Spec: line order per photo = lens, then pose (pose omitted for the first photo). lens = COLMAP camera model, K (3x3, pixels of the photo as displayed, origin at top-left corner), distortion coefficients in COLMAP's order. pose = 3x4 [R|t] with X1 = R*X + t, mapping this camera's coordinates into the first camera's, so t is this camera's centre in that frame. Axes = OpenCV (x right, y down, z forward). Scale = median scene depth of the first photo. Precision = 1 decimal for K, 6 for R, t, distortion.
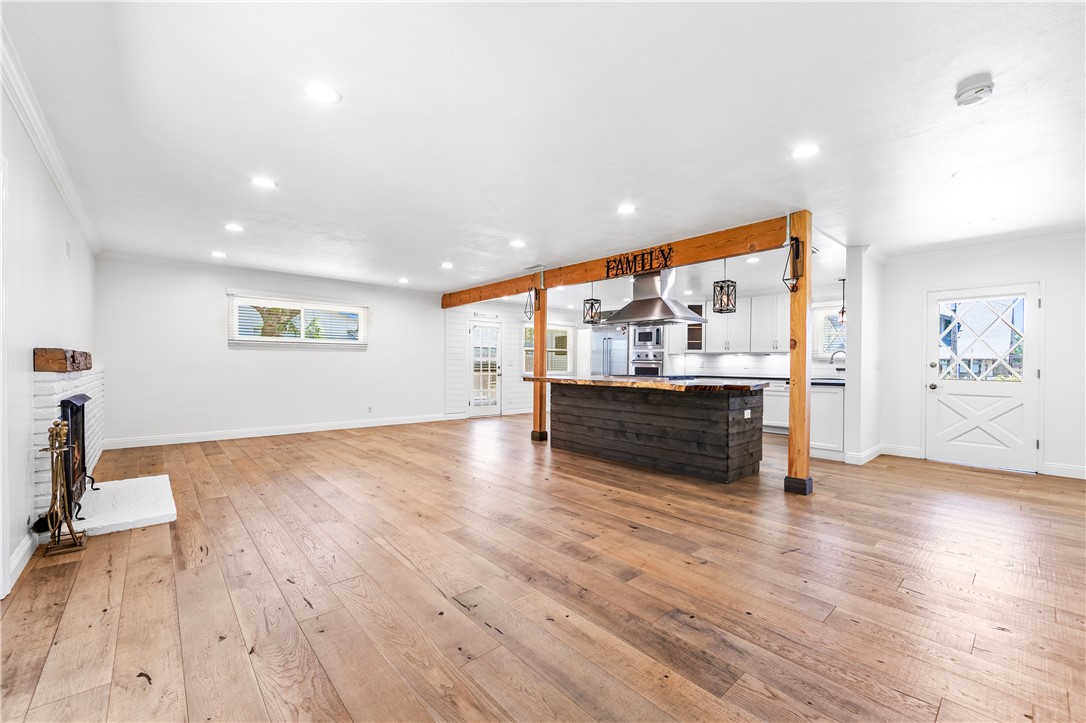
lens RADIAL K [[441.2, 0, 544.6], [0, 441.2, 365.2], [0, 0, 1]] dist [-0.001379, -0.000324]
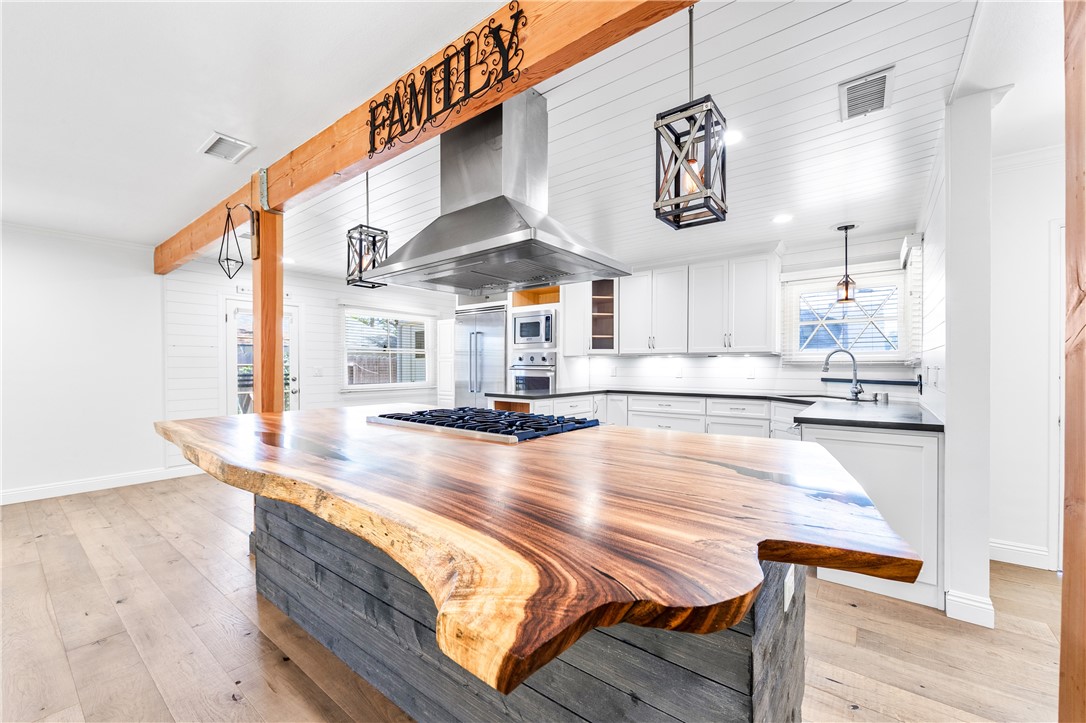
lens RADIAL K [[435.9, 0, 540.0], [0, 435.9, 367.1], [0, 0, 1]] dist [-0.001113, 0.000009]
pose [[0.983994, -0.009752, 0.177933, 0.214673], [0.009440, 0.999952, 0.002597, -0.017808], [-0.177950, -0.000875, 0.984039, 0.615072]]
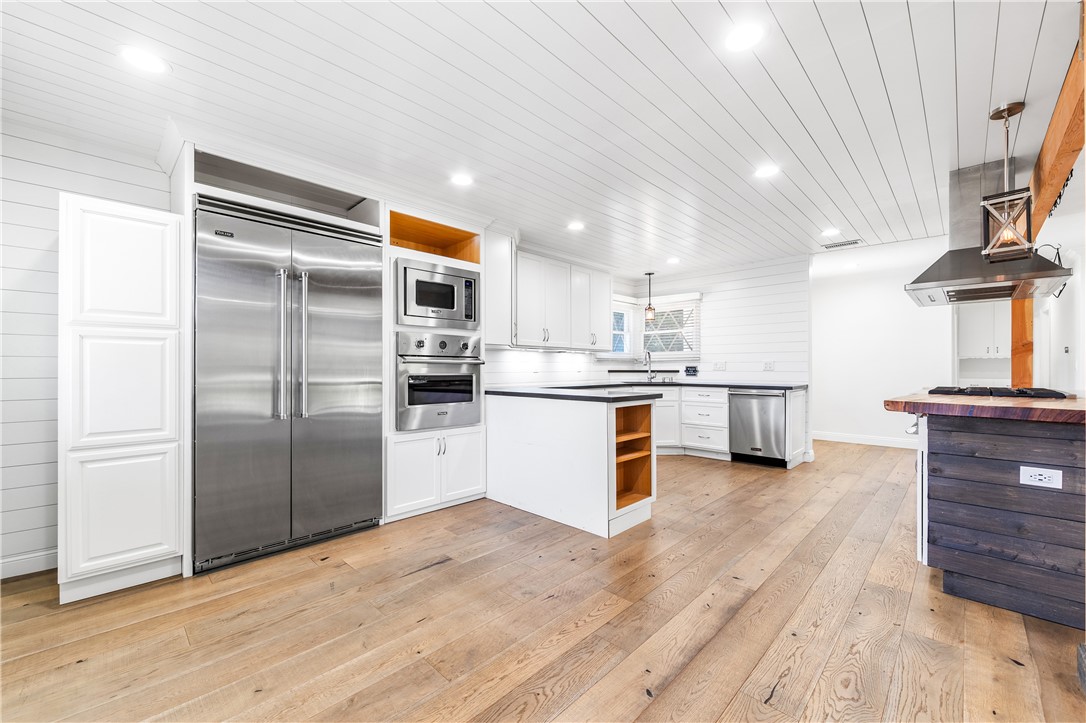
lens RADIAL K [[435.9, 0, 540.0], [0, 435.9, 367.1], [0, 0, 1]] dist [-0.001113, 0.000009]
pose [[-0.070246, -0.002986, 0.997525, -0.252504], [0.005805, 0.999977, 0.003402, -0.005084], [-0.997513, 0.006029, -0.070227, 1.567618]]
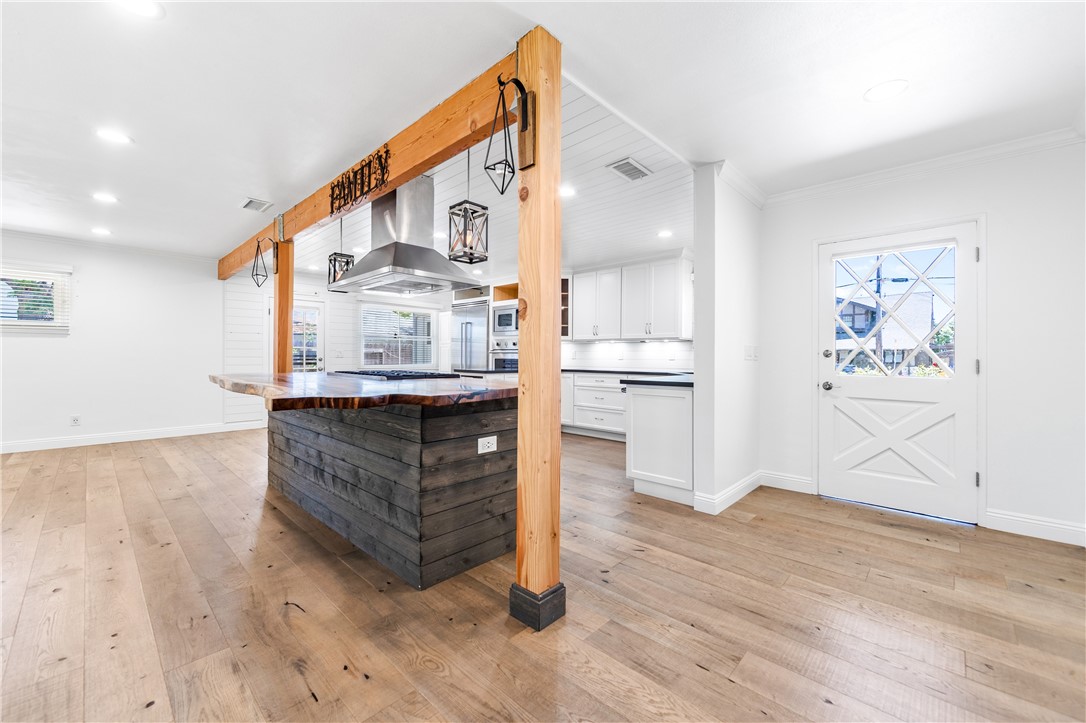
lens RADIAL K [[433.5, 0, 544.3], [0, 433.5, 353.2], [0, 0, 1]] dist [-0.000056, 0.000085]
pose [[0.996262, -0.002690, 0.086341, 0.386095], [0.003454, 0.999956, -0.008702, 0.003203], [-0.086313, 0.008967, 0.996228, 0.372200]]
